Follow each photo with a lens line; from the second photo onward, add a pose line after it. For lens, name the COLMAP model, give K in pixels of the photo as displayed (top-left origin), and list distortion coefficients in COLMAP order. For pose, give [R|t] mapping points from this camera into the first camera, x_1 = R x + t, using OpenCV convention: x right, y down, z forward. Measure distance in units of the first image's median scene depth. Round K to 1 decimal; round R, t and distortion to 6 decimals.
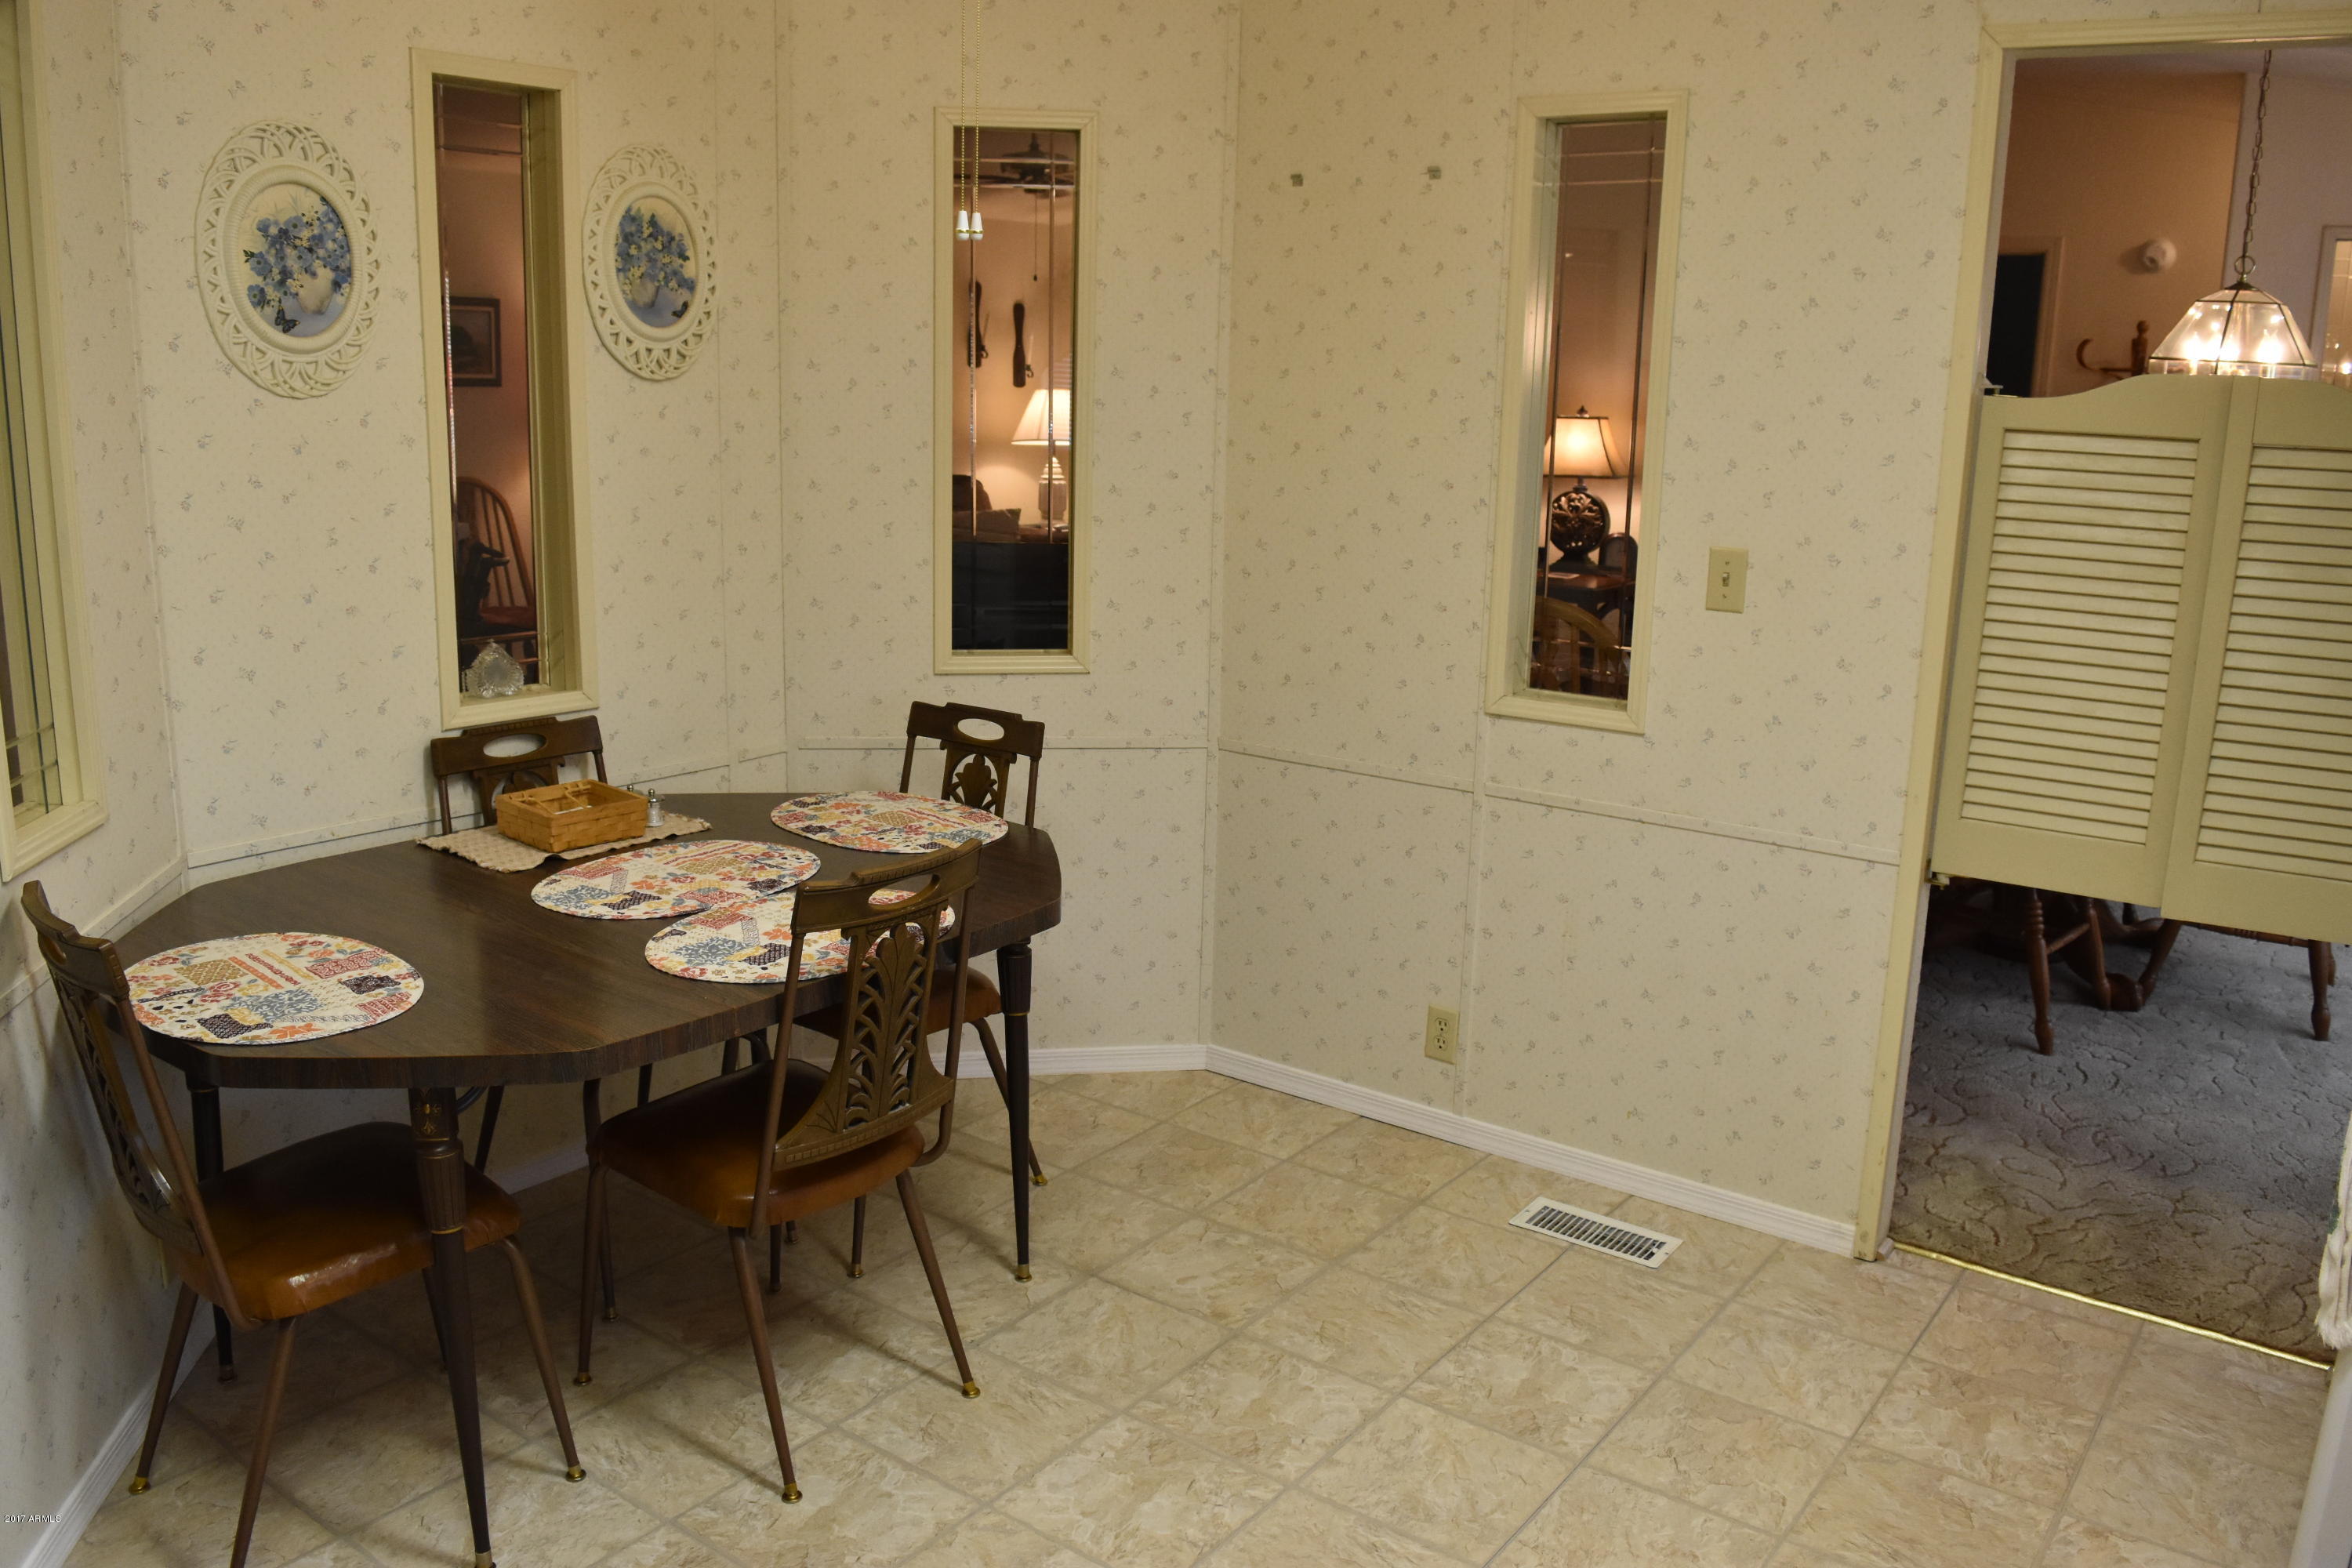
lens RADIAL K [[1865.1, 0, 1174.2], [0, 1865.1, 782.0], [0, 0, 1]] dist [-0.050083, 0.000902]
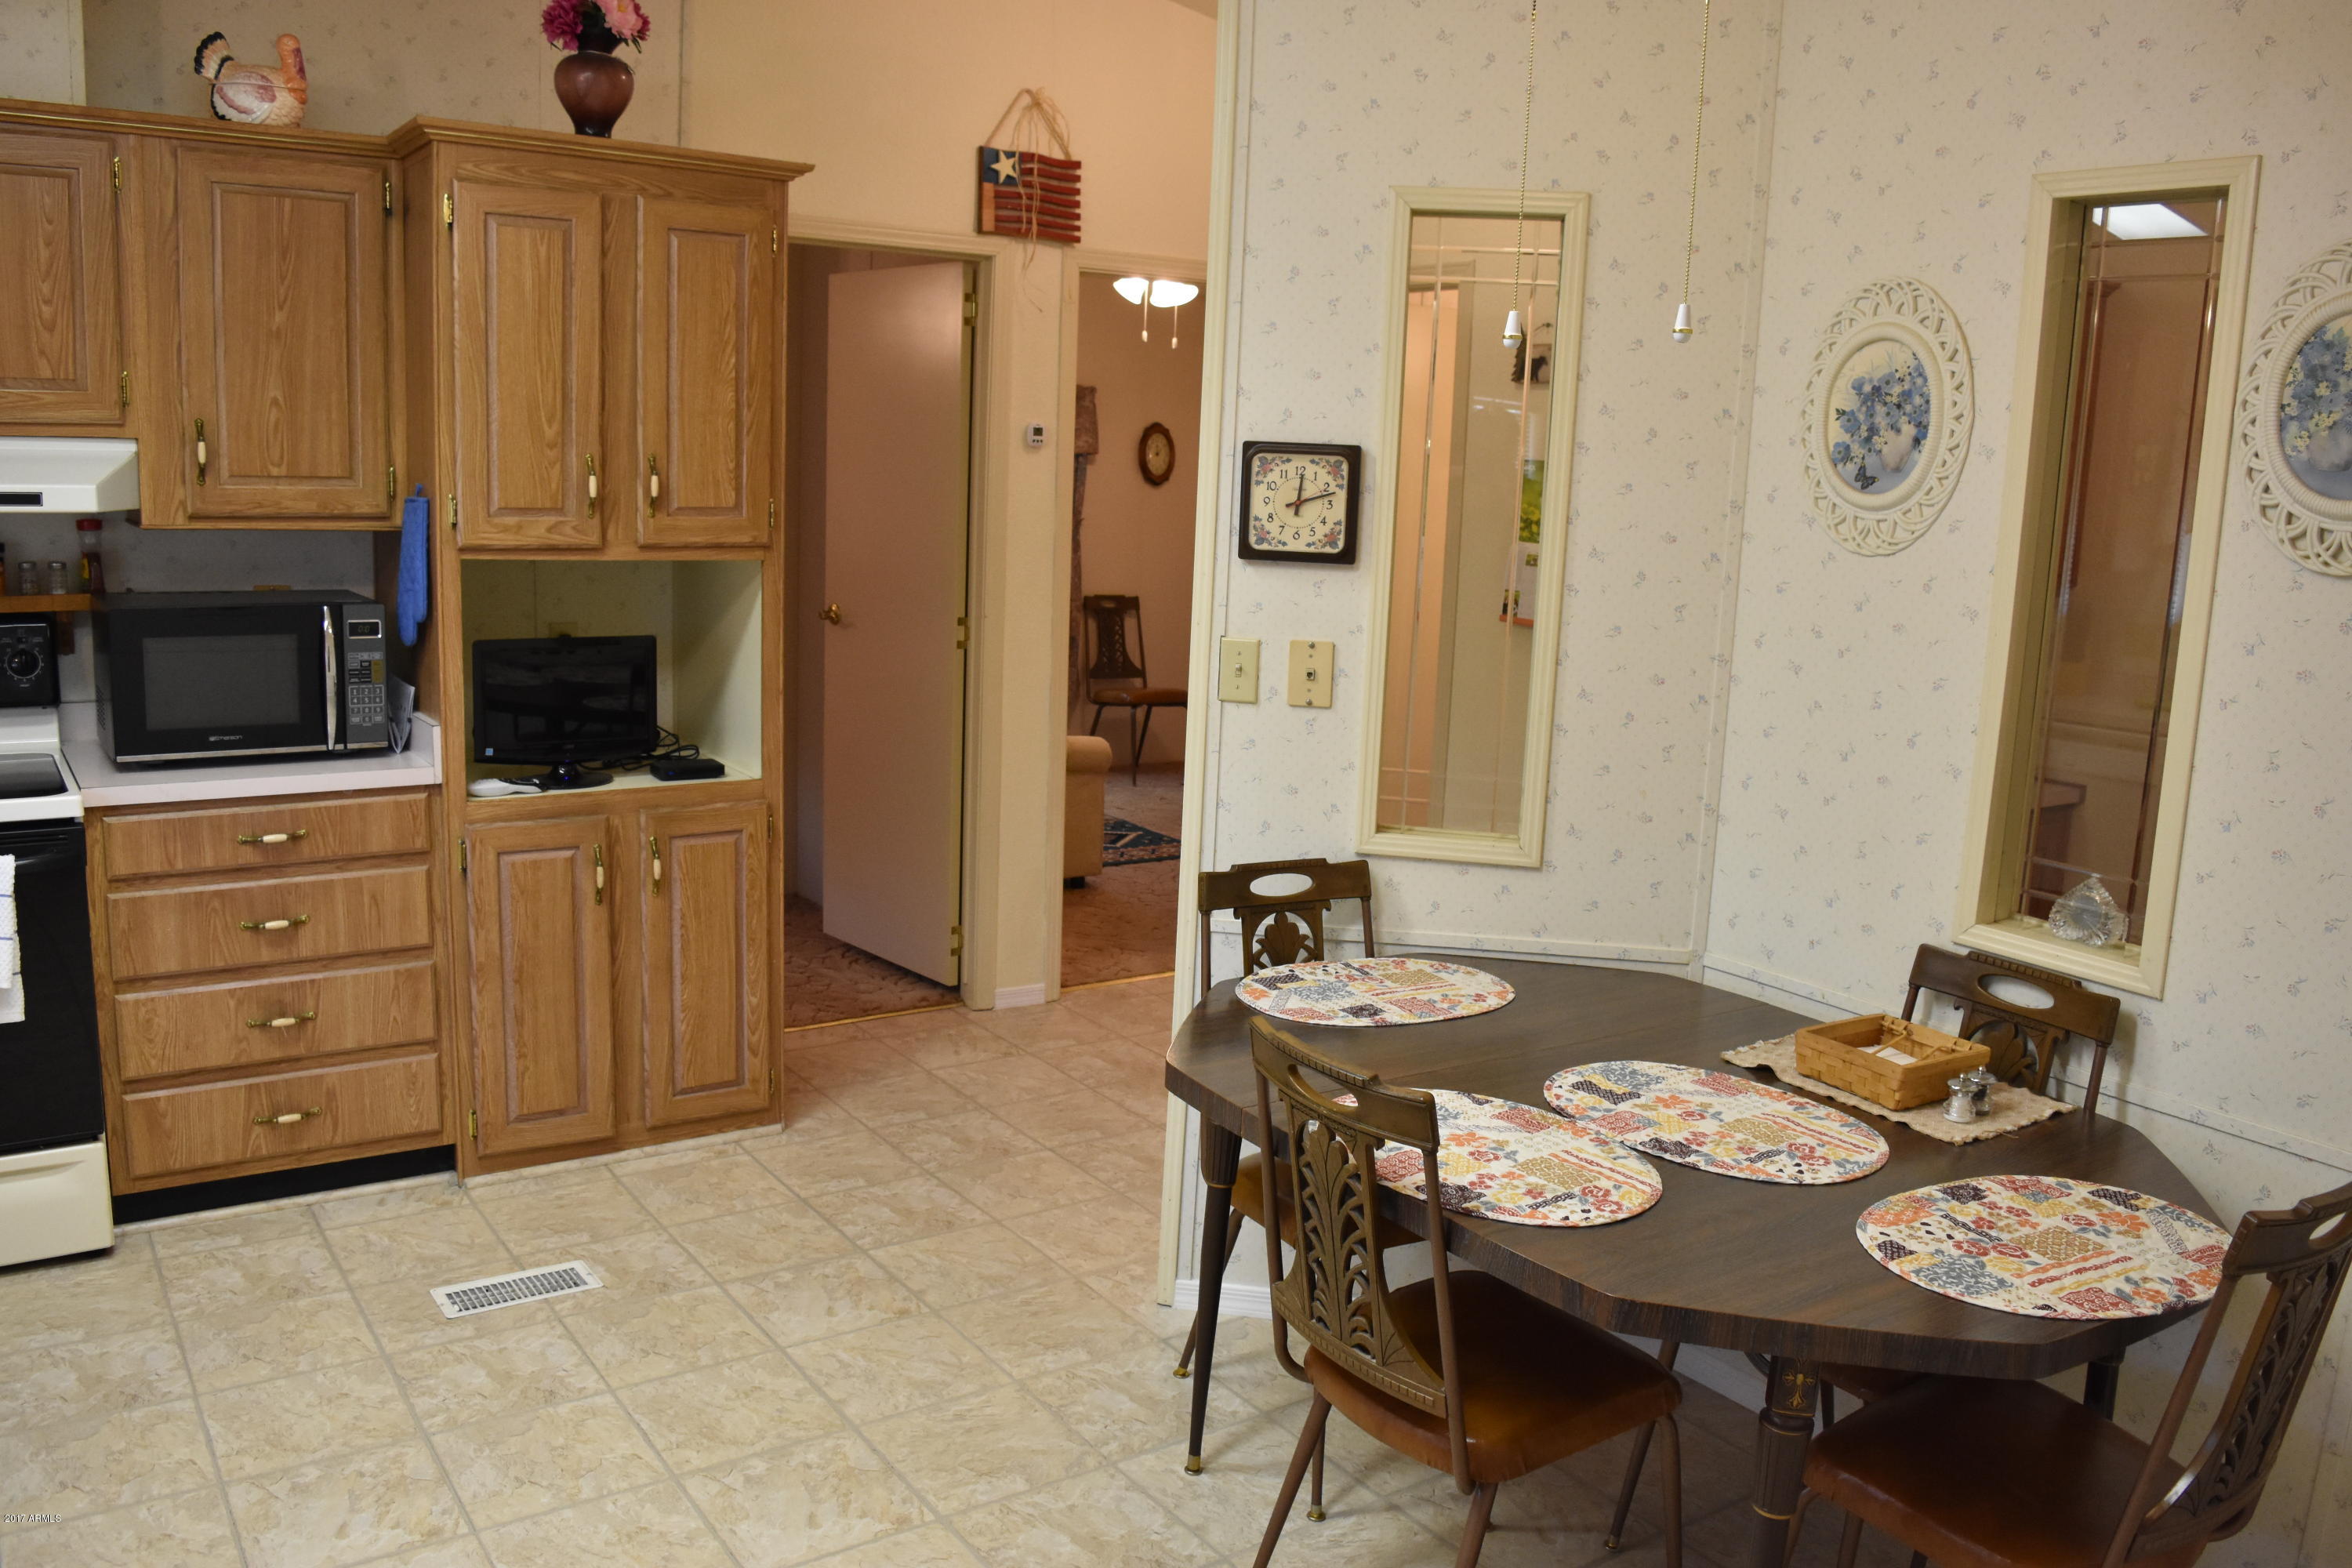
lens RADIAL K [[1865.1, 0, 1175.6], [0, 1865.1, 782.2], [0, 0, 1]] dist [-0.050083, 0.000902]
pose [[-0.305646, 0.134412, -0.942610, 0.595255], [-0.259873, 0.940622, 0.218394, -0.217862], [0.915995, 0.311711, -0.252567, 0.963610]]
